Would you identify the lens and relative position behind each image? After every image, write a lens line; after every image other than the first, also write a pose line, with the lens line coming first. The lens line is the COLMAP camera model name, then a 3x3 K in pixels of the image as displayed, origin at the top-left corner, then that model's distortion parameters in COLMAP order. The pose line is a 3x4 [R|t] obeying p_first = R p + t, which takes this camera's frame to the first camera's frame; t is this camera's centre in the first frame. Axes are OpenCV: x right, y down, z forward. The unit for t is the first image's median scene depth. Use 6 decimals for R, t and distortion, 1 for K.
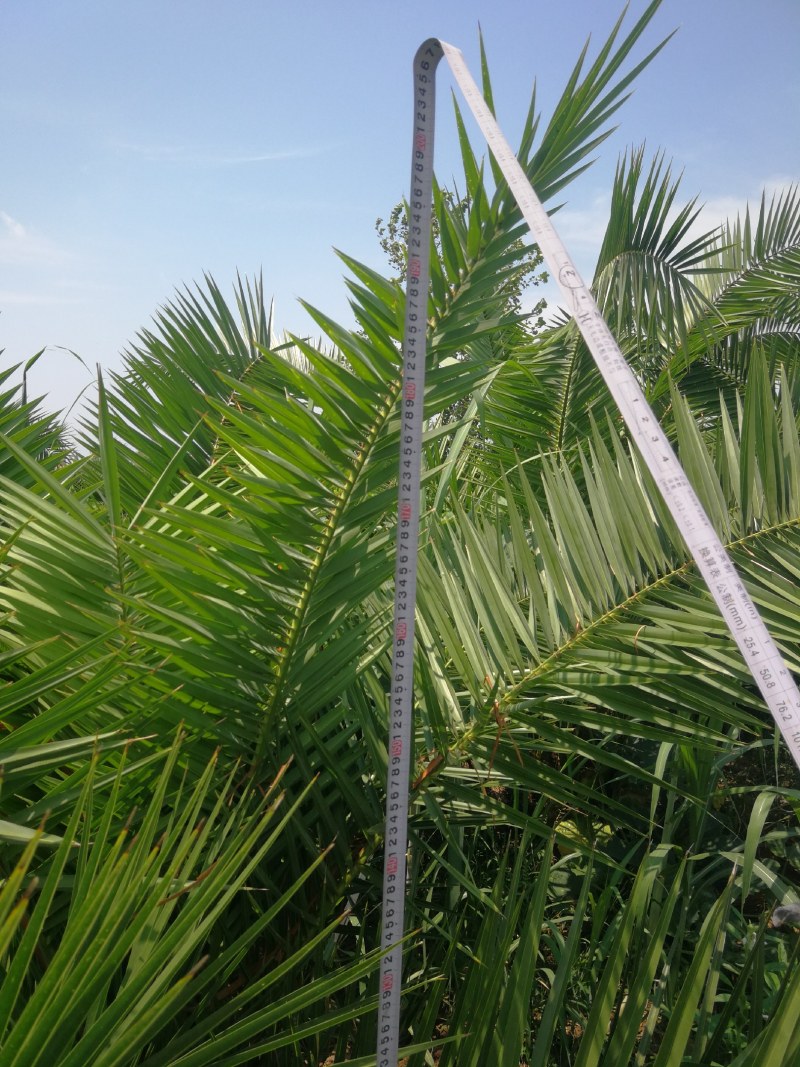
lens RADIAL K [[915.7, 0, 400.0], [0, 915.7, 533.5], [0, 0, 1]] dist [-0.000323, -0.003885]
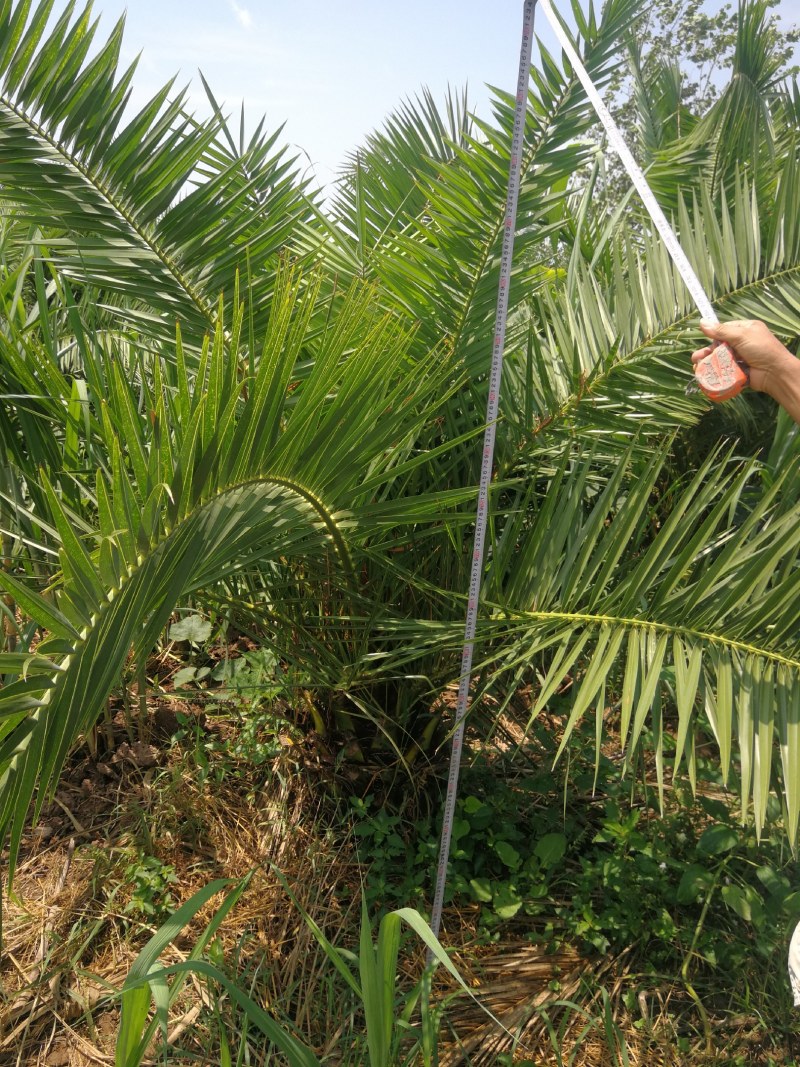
lens RADIAL K [[915.7, 0, 400.0], [0, 915.7, 533.5], [0, 0, 1]] dist [-0.000323, -0.003885]
pose [[0.976599, 0.085869, -0.197185, 0.146375], [-0.047614, 0.980411, 0.191122, 0.181353], [0.209734, -0.177260, 0.961556, -0.741148]]
